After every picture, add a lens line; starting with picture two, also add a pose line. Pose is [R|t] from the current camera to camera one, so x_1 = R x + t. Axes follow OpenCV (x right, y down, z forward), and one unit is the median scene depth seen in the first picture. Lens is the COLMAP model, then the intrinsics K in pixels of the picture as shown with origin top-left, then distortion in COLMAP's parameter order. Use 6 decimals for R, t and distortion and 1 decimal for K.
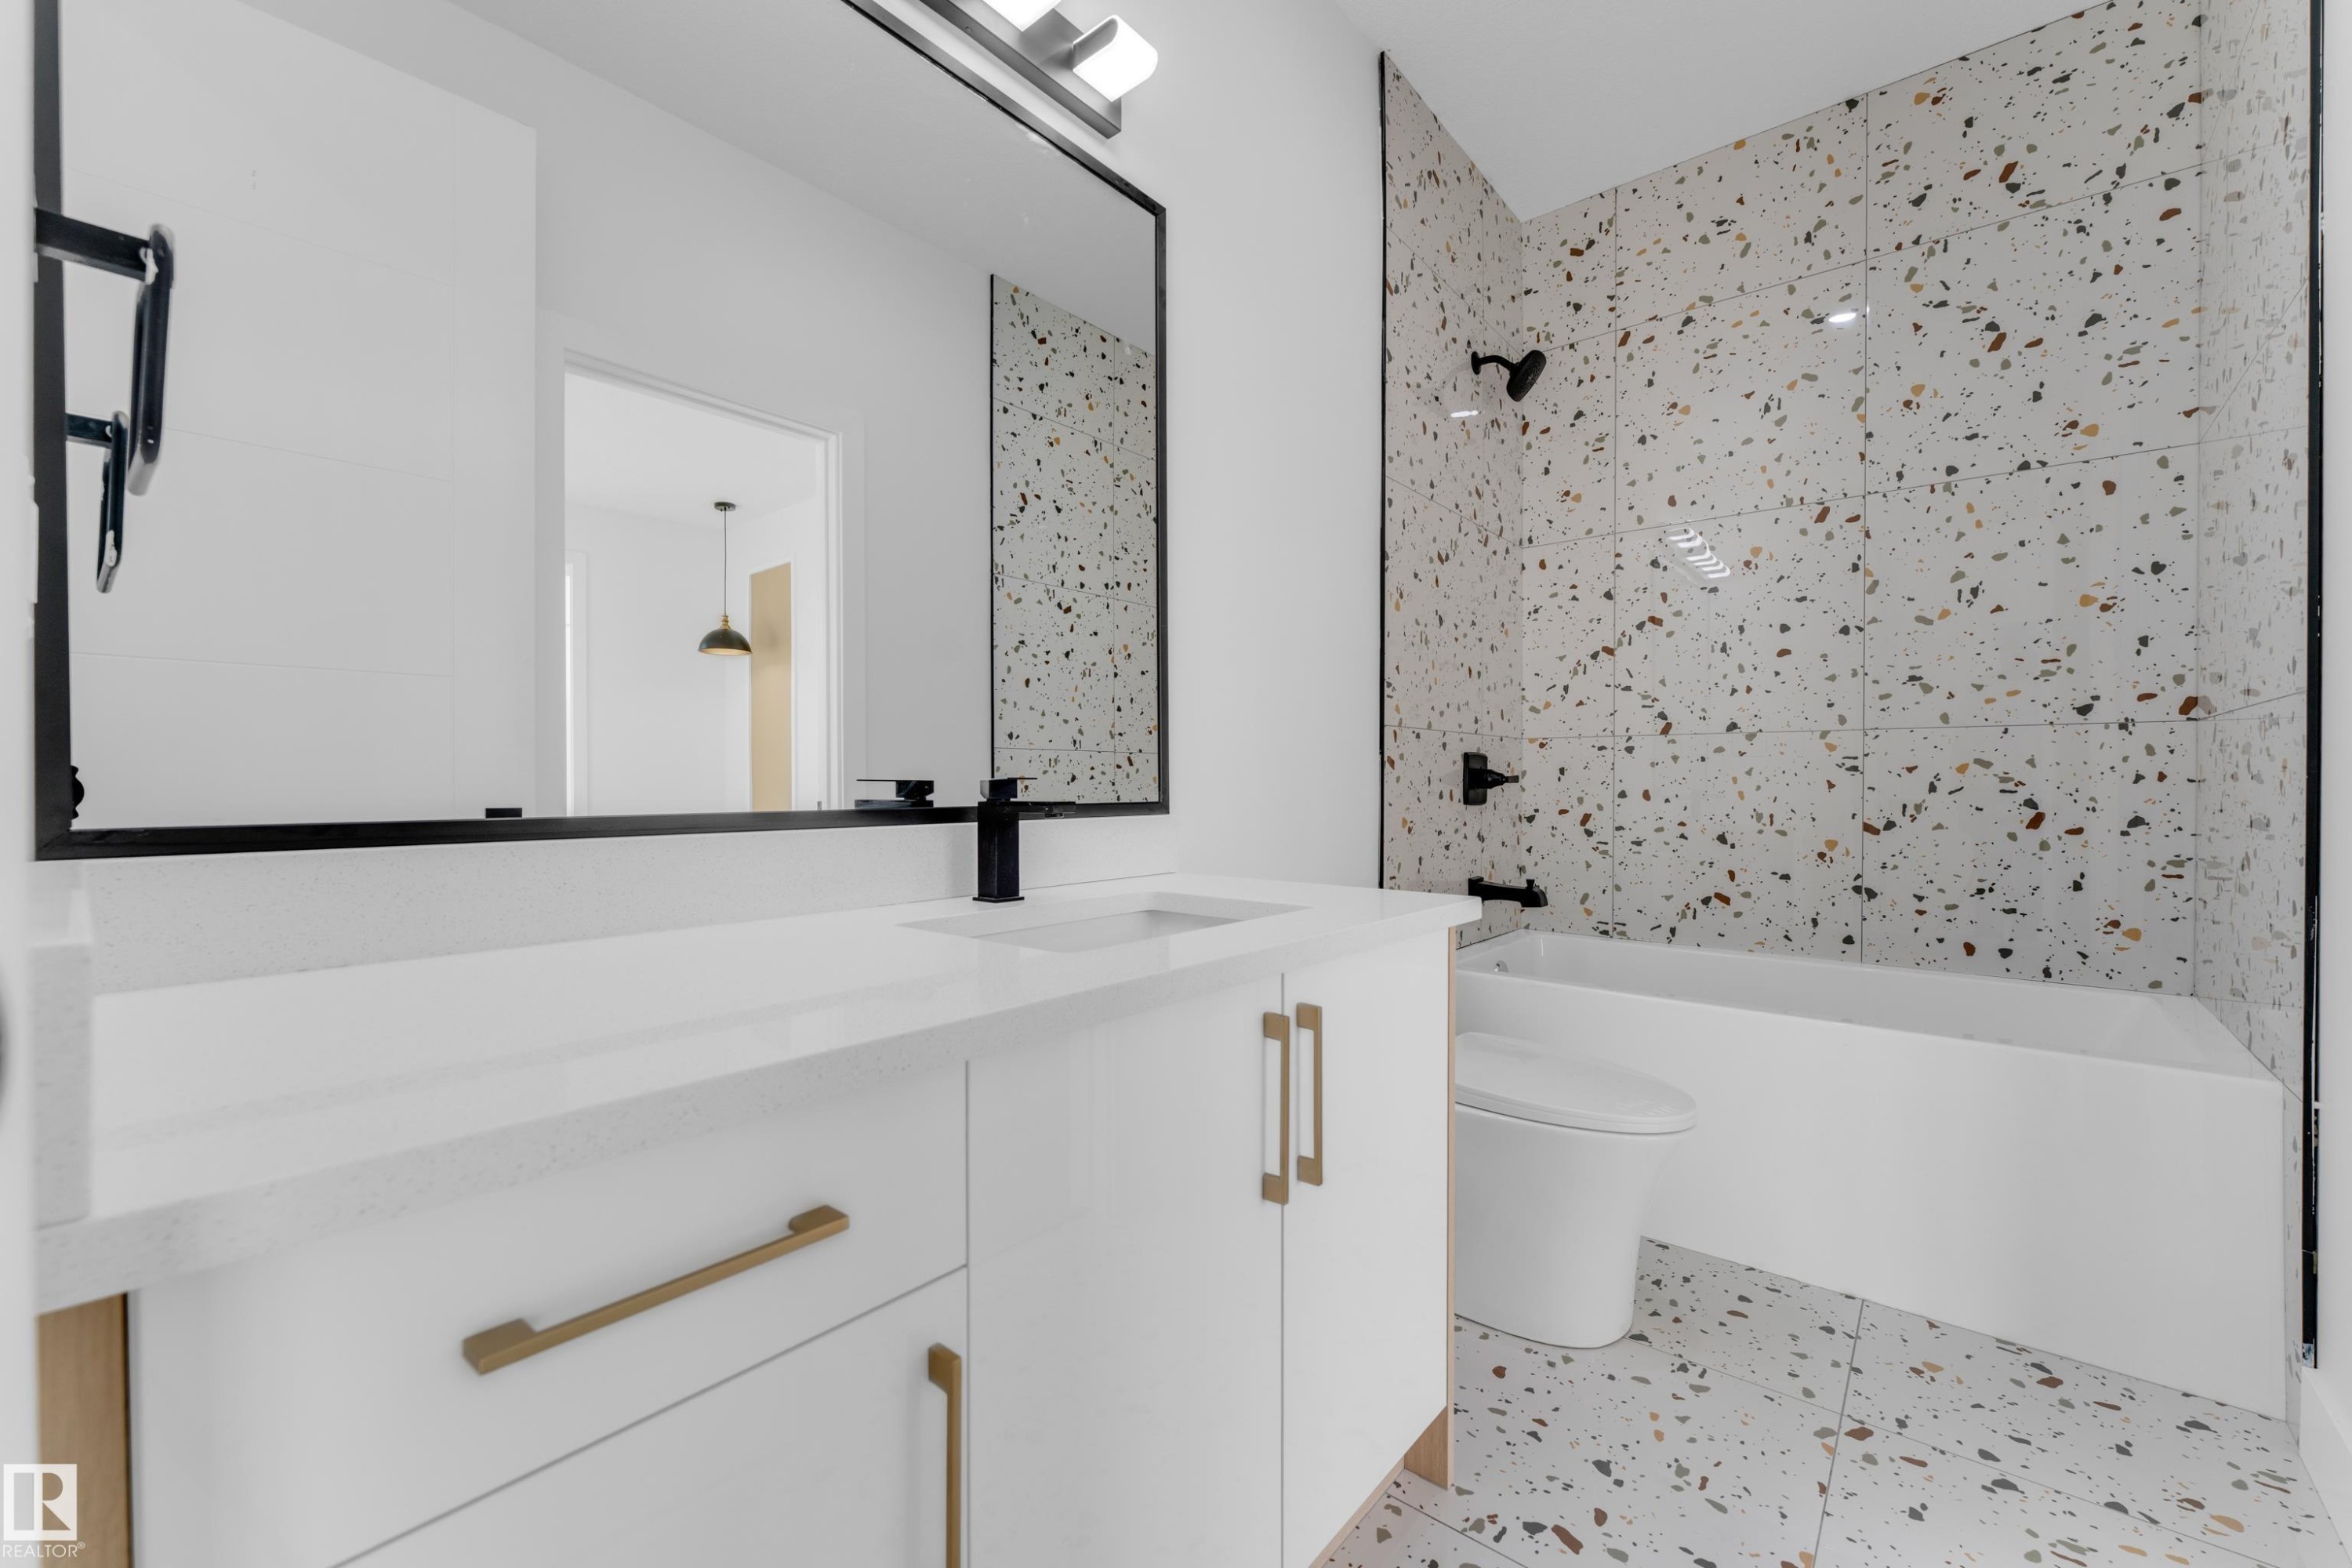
lens RADIAL K [[963.4, 0, 1180.1], [0, 963.4, 783.7], [0, 0, 1]] dist [-0.001482, -0.000097]
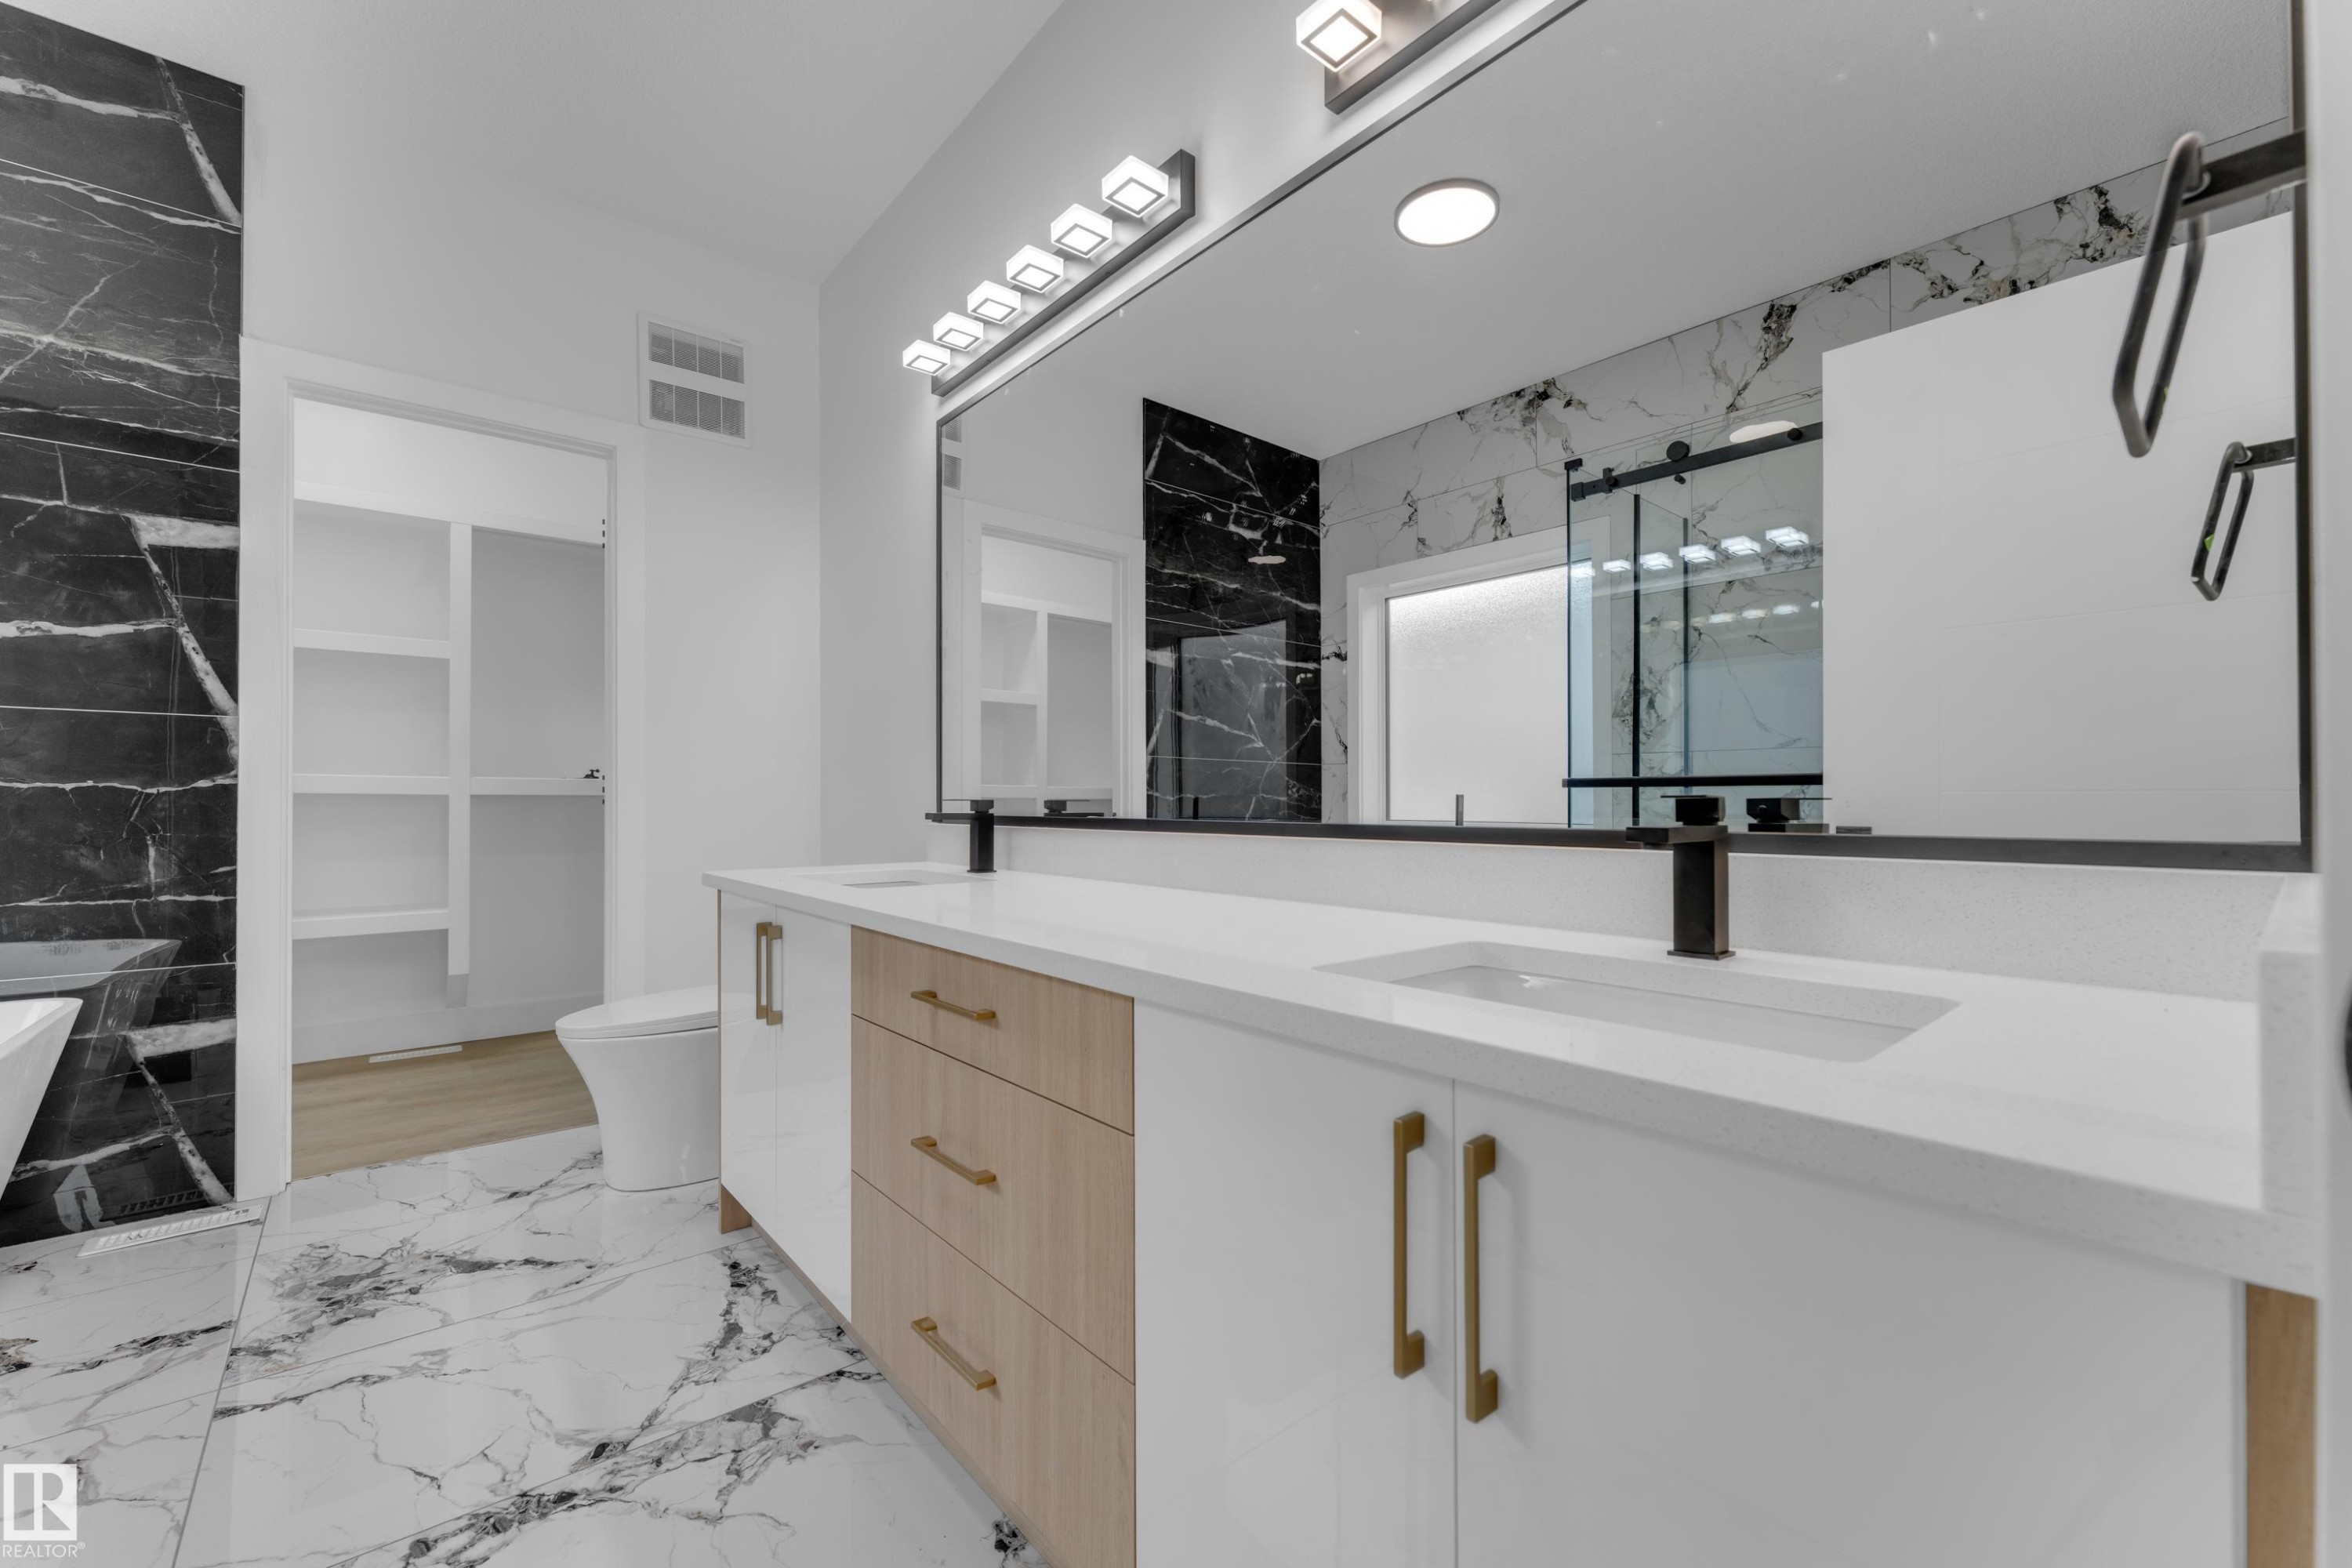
lens RADIAL K [[963.4, 0, 1180.4], [0, 963.4, 794.0], [0, 0, 1]] dist [-0.001482, -0.000097]
pose [[-0.126545, -0.004607, -0.991950, 0.737014], [-0.001818, 0.999989, -0.004412, -0.004398], [0.991959, 0.001245, -0.126552, 0.793657]]
